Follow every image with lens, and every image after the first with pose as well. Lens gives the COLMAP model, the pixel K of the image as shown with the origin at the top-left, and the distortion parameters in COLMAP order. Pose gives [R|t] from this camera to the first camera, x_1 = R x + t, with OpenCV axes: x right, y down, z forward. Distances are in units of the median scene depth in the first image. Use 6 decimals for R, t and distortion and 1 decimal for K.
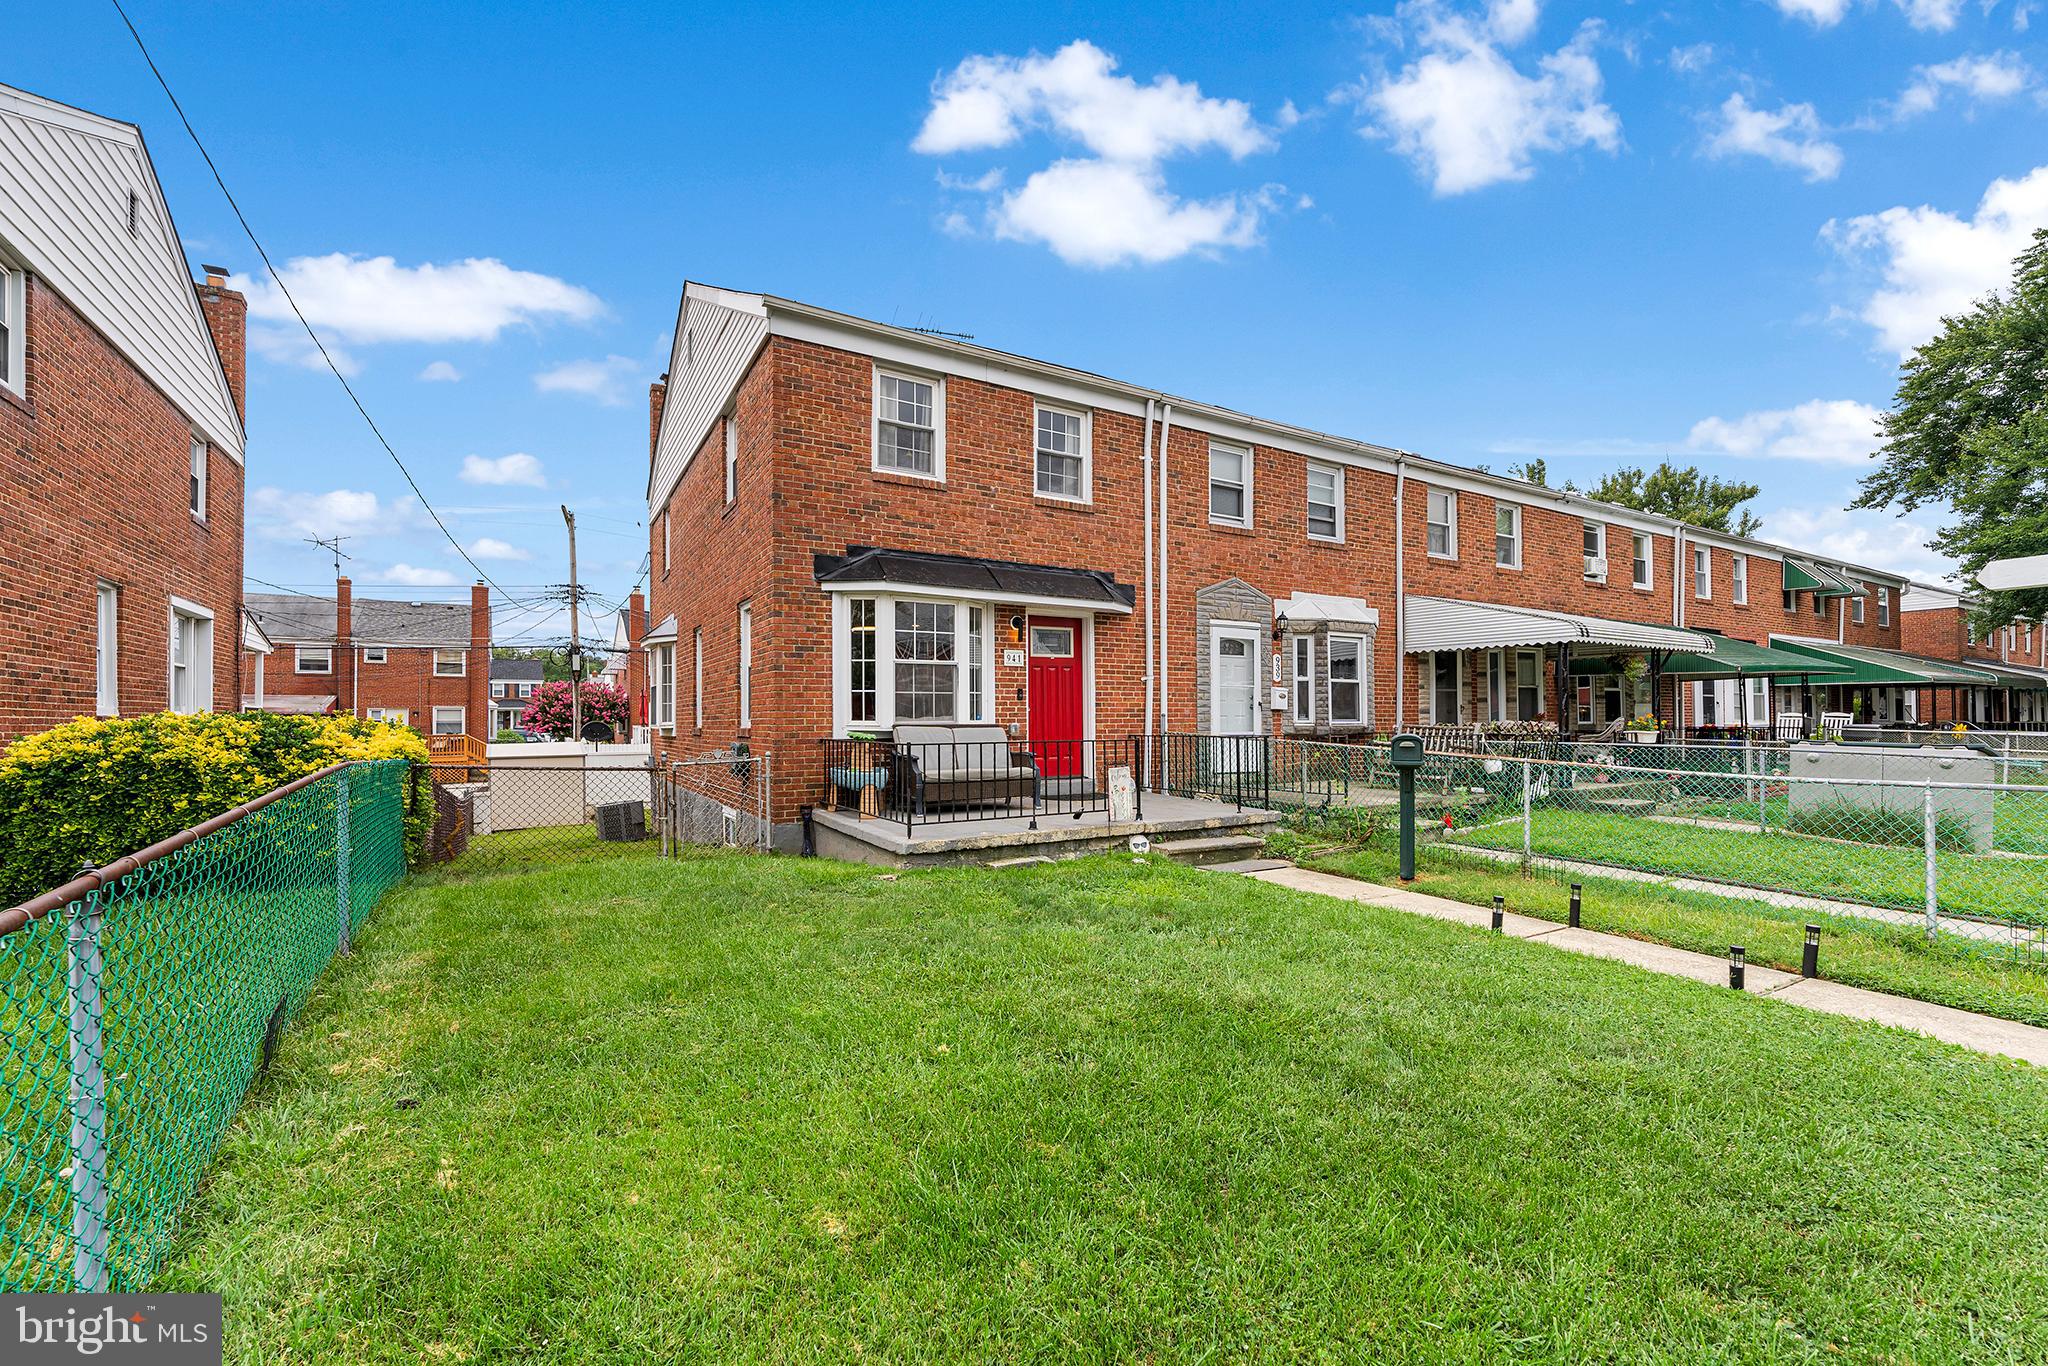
lens RADIAL K [[840.2, 0, 1030.4], [0, 840.2, 702.1], [0, 0, 1]] dist [-0.000548, -0.001298]
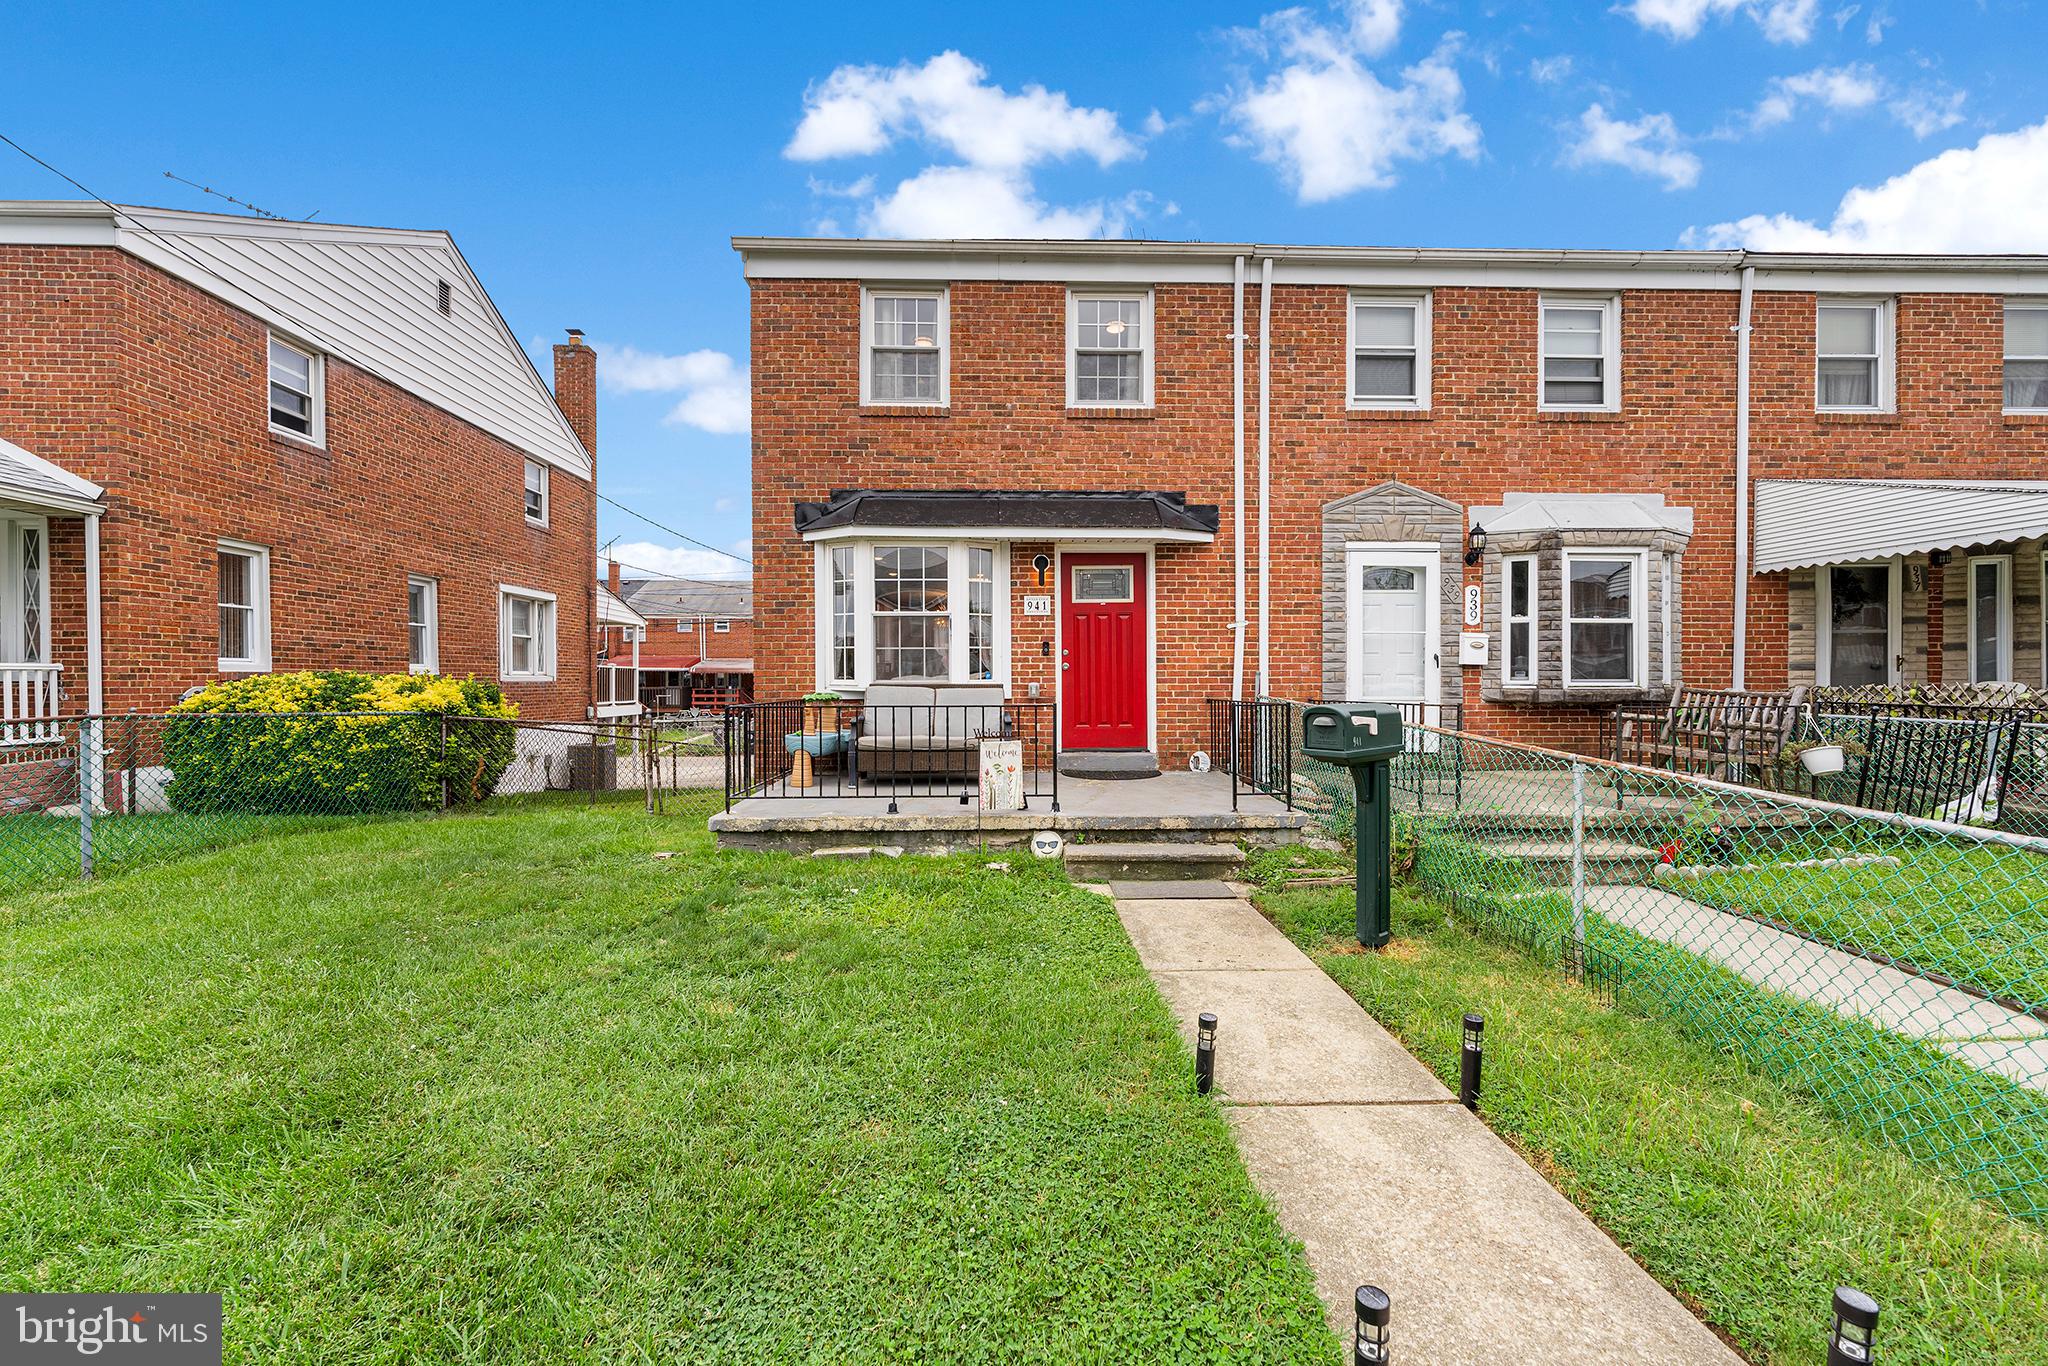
lens RADIAL K [[840.2, 0, 1019.1], [0, 840.2, 679.7], [0, 0, 1]] dist [-0.000548, -0.001298]
pose [[0.875229, 0.002354, -0.483703, 0.348911], [0.008787, 0.999746, 0.020765, 0.003929], [0.483629, -0.022425, 0.874986, 0.240413]]
